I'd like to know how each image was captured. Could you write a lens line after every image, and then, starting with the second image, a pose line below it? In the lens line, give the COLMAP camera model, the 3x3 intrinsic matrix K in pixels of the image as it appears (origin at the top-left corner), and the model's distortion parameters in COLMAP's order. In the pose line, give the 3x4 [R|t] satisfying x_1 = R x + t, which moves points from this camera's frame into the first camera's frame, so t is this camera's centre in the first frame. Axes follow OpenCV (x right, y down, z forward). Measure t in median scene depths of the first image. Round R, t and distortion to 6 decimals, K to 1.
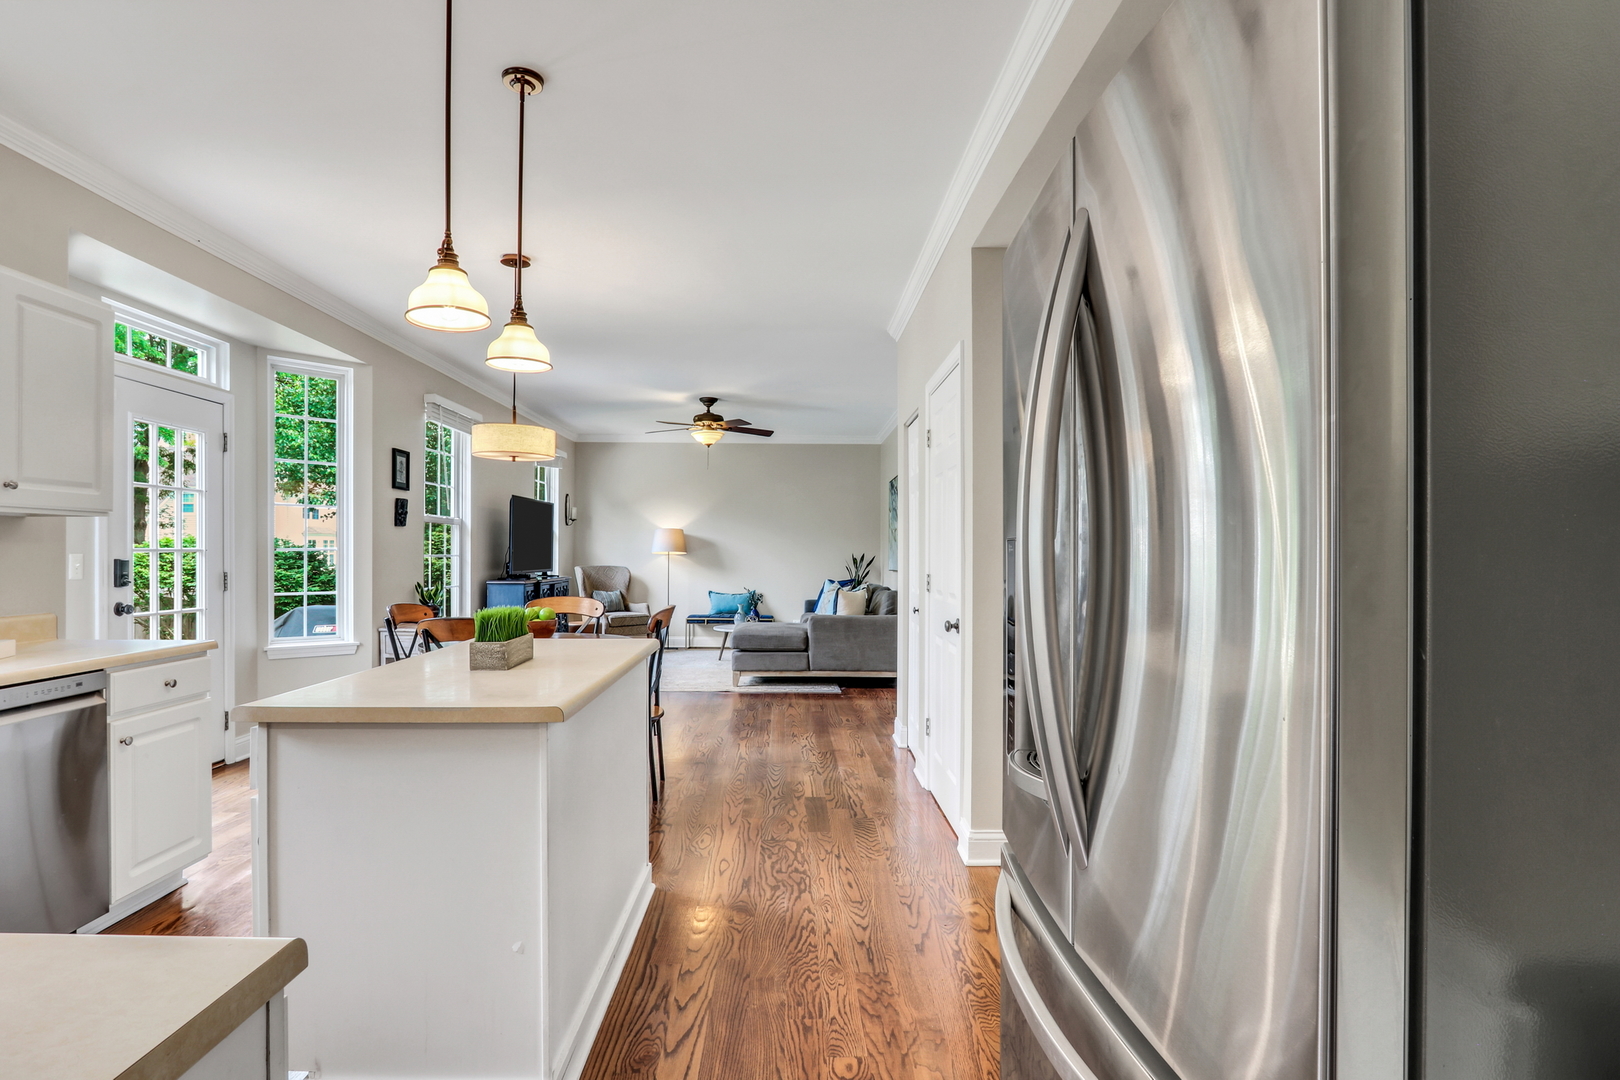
lens RADIAL K [[777.7, 0, 792.2], [0, 777.7, 520.6], [0, 0, 1]] dist [-0.001957, 0.000069]
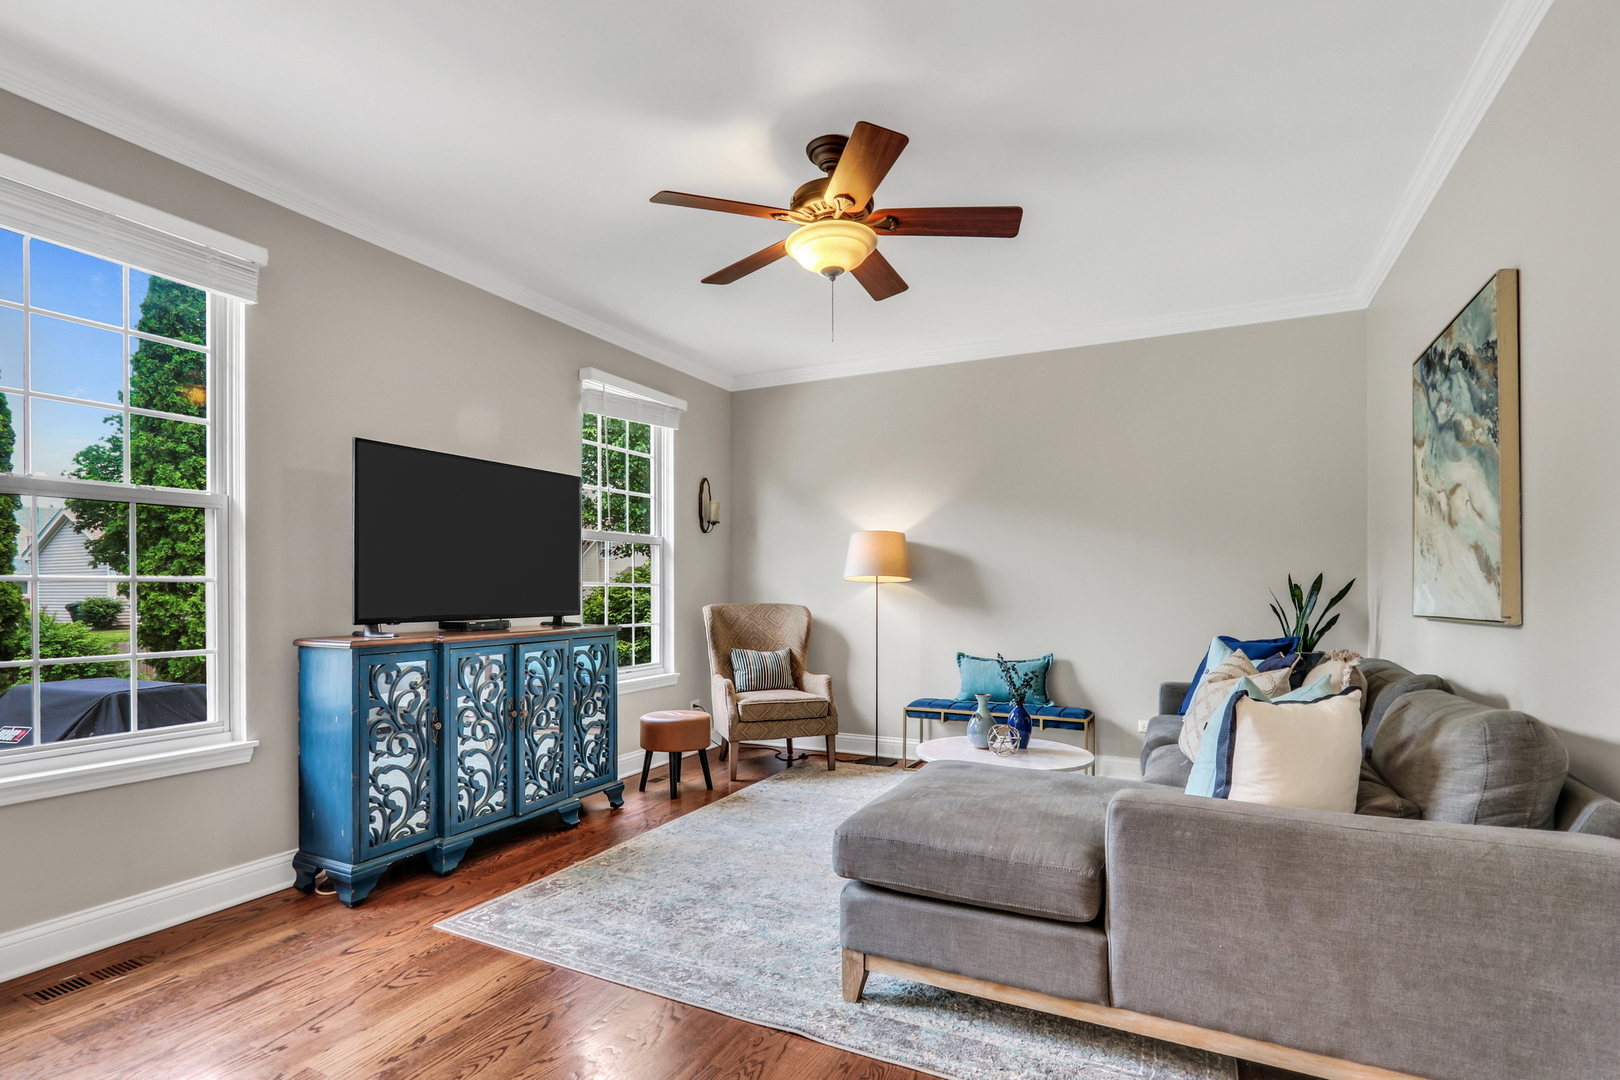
lens RADIAL K [[785.6, 0, 796.9], [0, 785.6, 590.4], [0, 0, 1]] dist [-0.012025, -0.000064]
pose [[0.889240, -0.006969, -0.457387, 0.036638], [0.027263, 0.998914, 0.037785, 0.029767], [0.456627, -0.046070, 0.888464, 0.534860]]
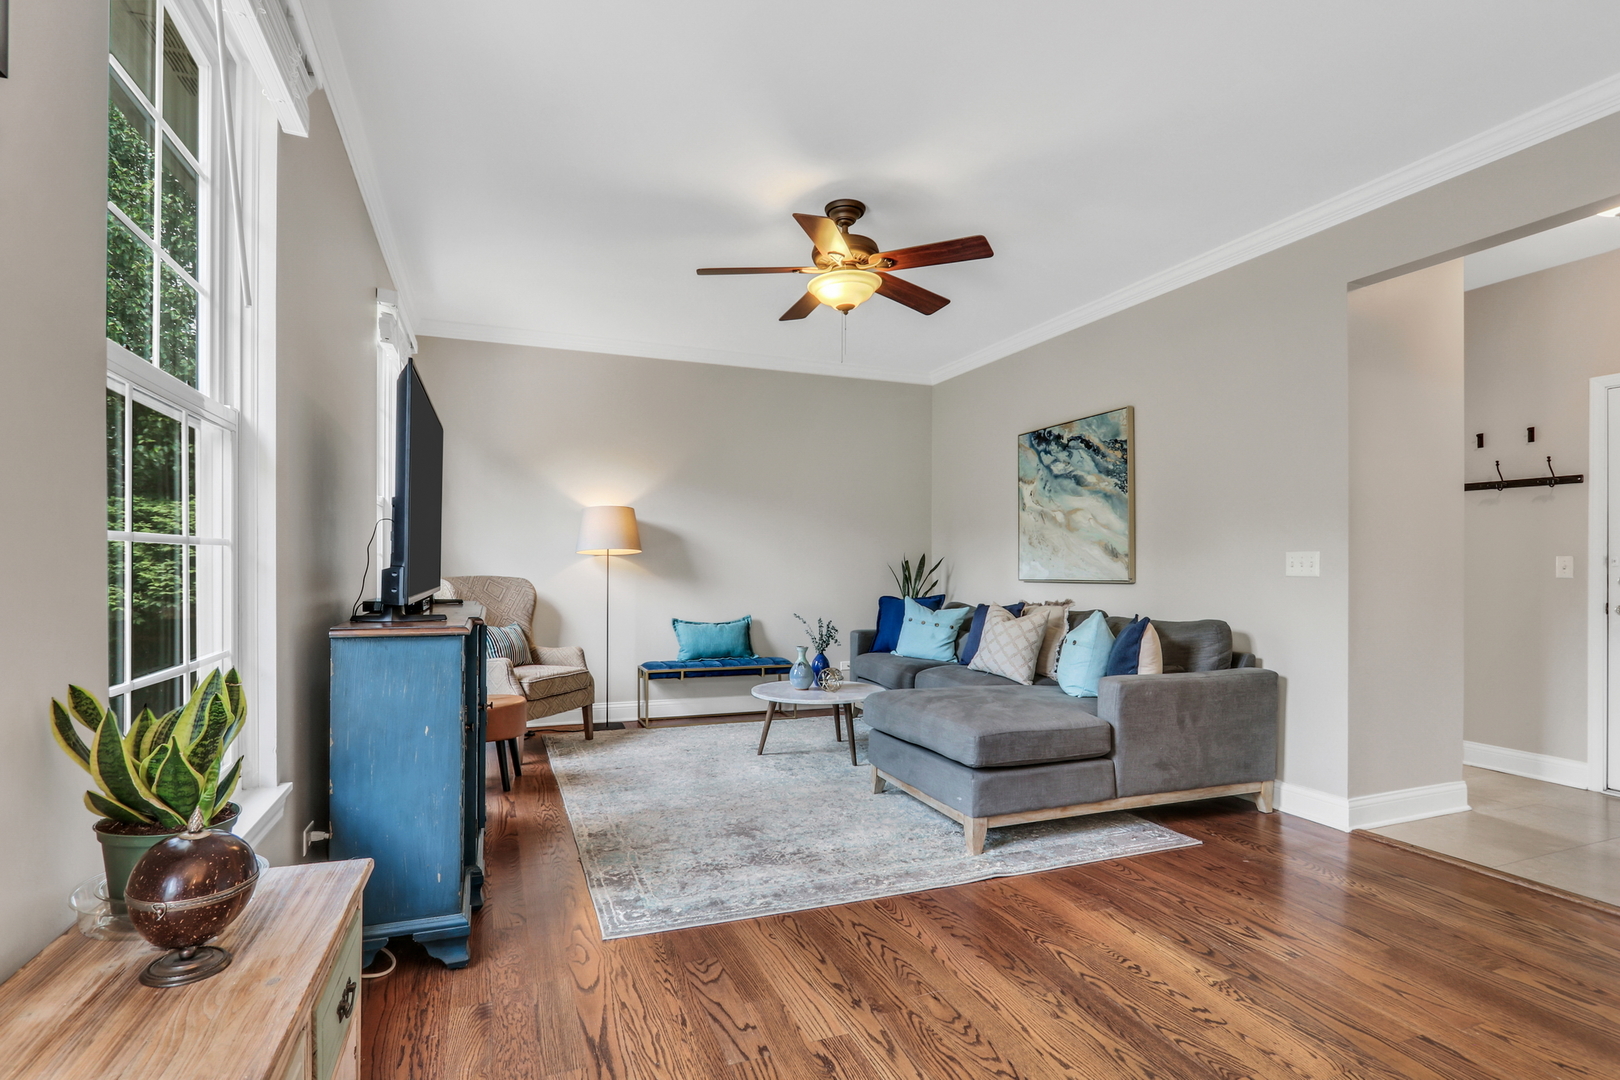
lens RADIAL K [[766.9, 0, 793.1], [0, 766.9, 562.1], [0, 0, 1]] dist [-0.006814, -0.000013]
pose [[0.937574, -0.001282, 0.347783, -0.235695], [-0.013961, 0.999048, 0.041318, 0.026082], [-0.347505, -0.043595, 0.936664, 0.475250]]
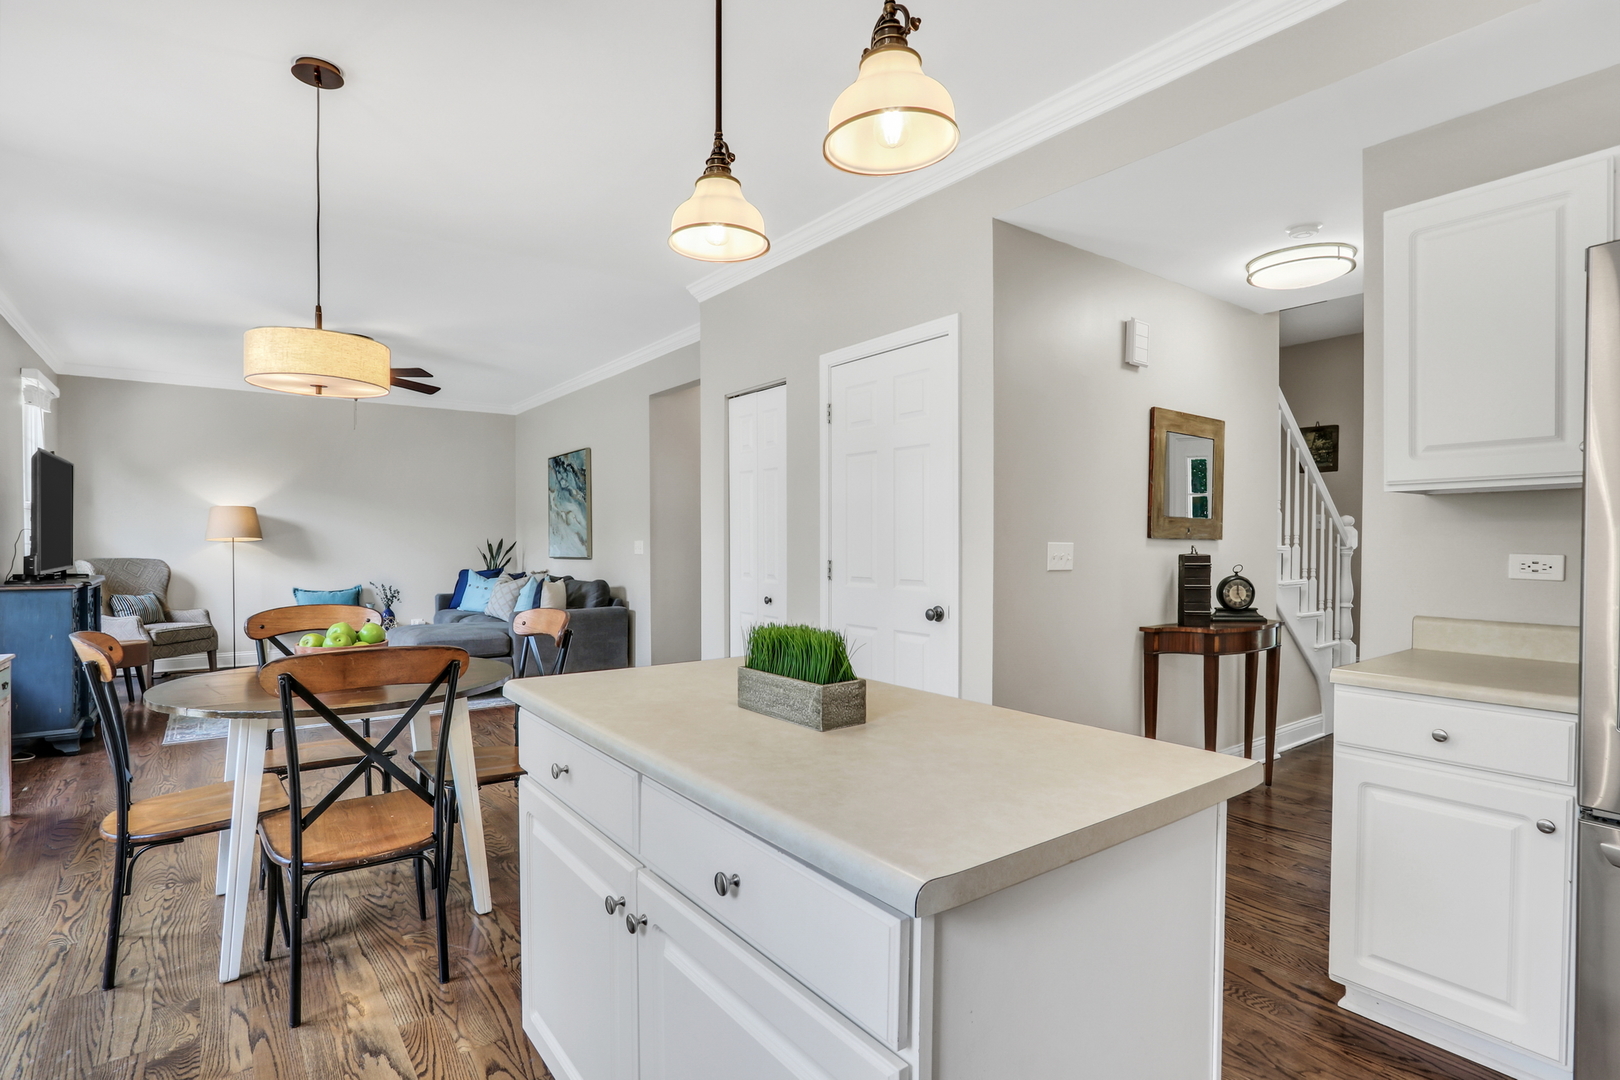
lens RADIAL K [[783.2, 0, 760.0], [0, 783.2, 550.7], [0, 0, 1]] dist [-0.001665, -0.000373]
pose [[0.825290, -0.013131, 0.564556, -0.174264], [-0.021039, 0.998321, 0.053977, 0.002363], [-0.564317, -0.056425, 0.823628, 0.114573]]
